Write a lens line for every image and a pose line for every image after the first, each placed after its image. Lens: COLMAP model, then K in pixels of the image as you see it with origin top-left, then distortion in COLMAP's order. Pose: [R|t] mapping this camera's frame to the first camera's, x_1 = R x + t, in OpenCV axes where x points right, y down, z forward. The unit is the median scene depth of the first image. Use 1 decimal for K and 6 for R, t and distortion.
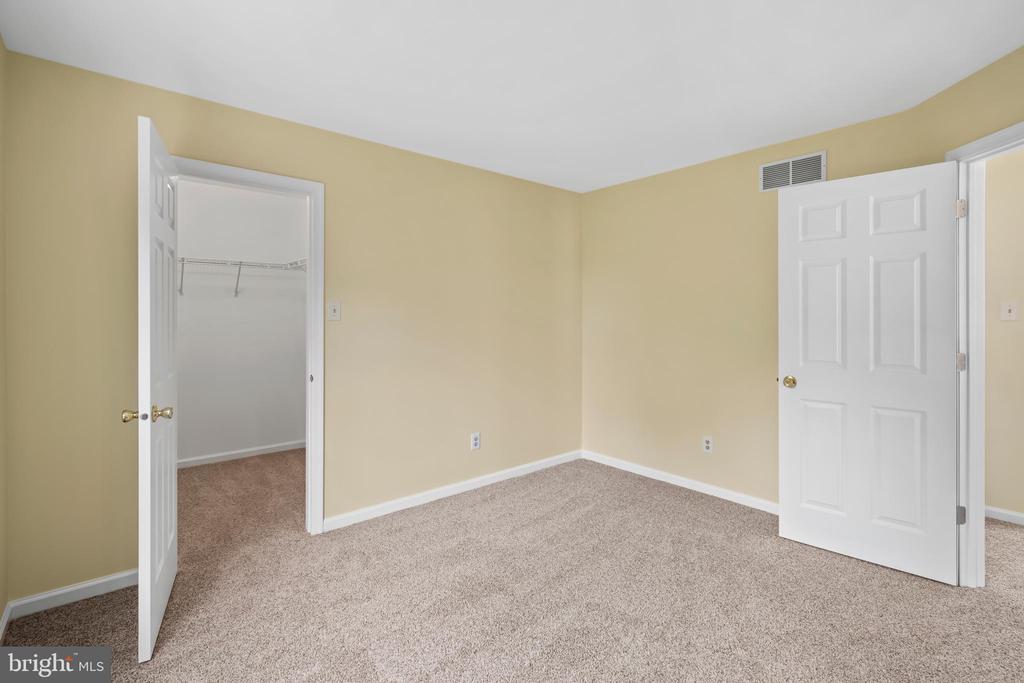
lens RADIAL K [[474.5, 0, 512.4], [0, 474.5, 316.2], [0, 0, 1]] dist [-0.000890, -0.000053]
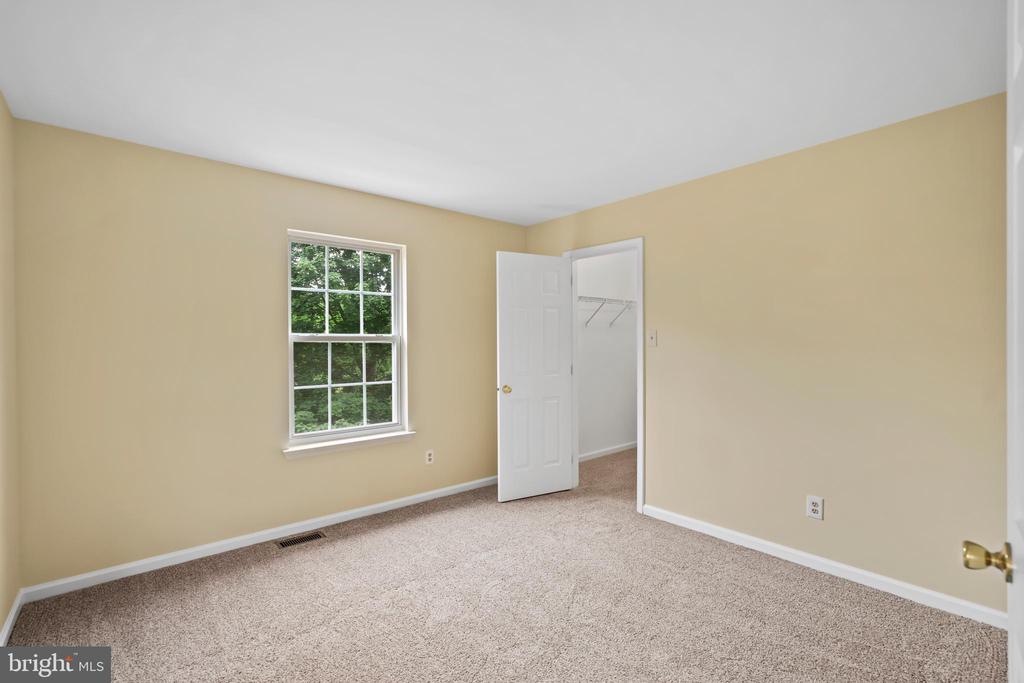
lens RADIAL K [[469.2, 0, 513.8], [0, 469.2, 348.9], [0, 0, 1]] dist [-0.001786, 0.000469]
pose [[-0.007328, 0.011818, -0.999903, 0.848528], [0.007241, 0.999905, 0.011765, -0.000509], [0.999947, -0.007154, -0.007413, 0.670245]]
